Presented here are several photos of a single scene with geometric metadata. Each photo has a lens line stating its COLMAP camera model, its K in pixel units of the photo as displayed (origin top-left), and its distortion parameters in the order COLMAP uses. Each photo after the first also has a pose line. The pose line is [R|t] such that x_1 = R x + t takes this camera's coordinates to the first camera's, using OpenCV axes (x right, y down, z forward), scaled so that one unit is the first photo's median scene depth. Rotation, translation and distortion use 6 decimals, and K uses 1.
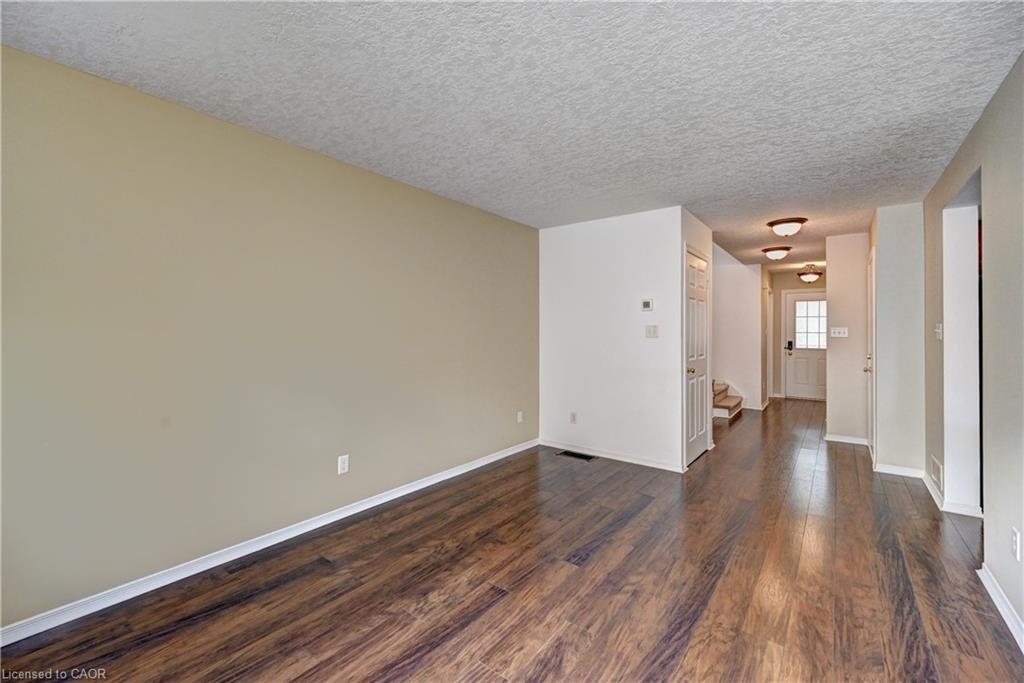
lens RADIAL K [[421.5, 0, 512.0], [0, 421.5, 341.5], [0, 0, 1]] dist [0.000214, 0.000005]
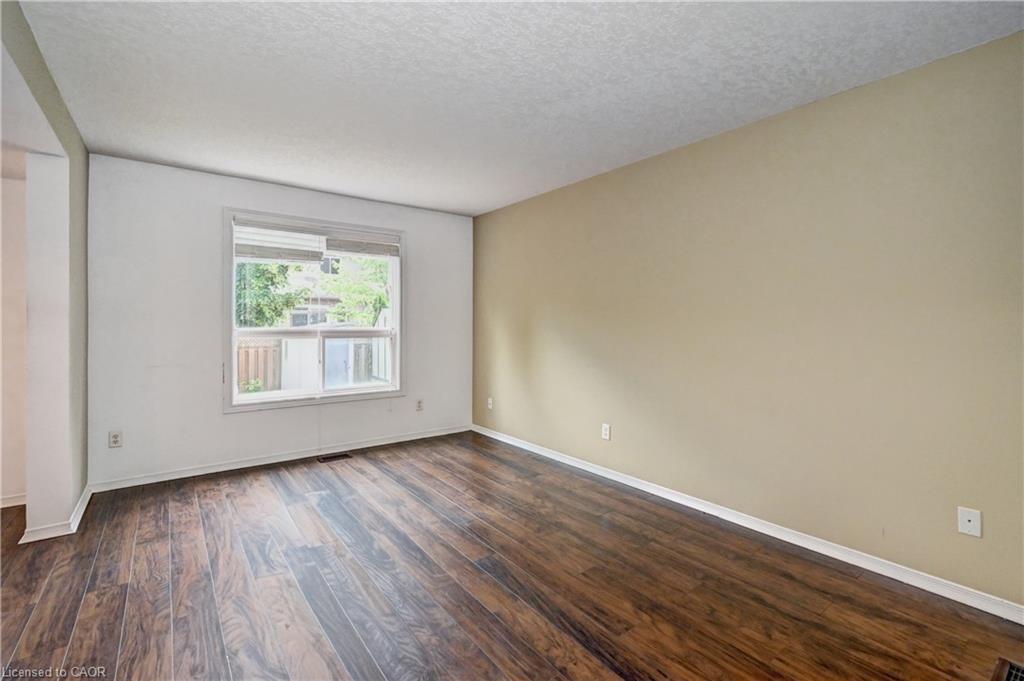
lens RADIAL K [[449.2, 0, 511.9], [0, 449.2, 325.1], [0, 0, 1]] dist [0.000306, -0.000007]
pose [[-0.261577, 0.006975, -0.965158, 0.971176], [-0.012243, 0.999869, 0.010544, -0.031213], [0.965105, 0.014574, -0.261457, 1.135580]]
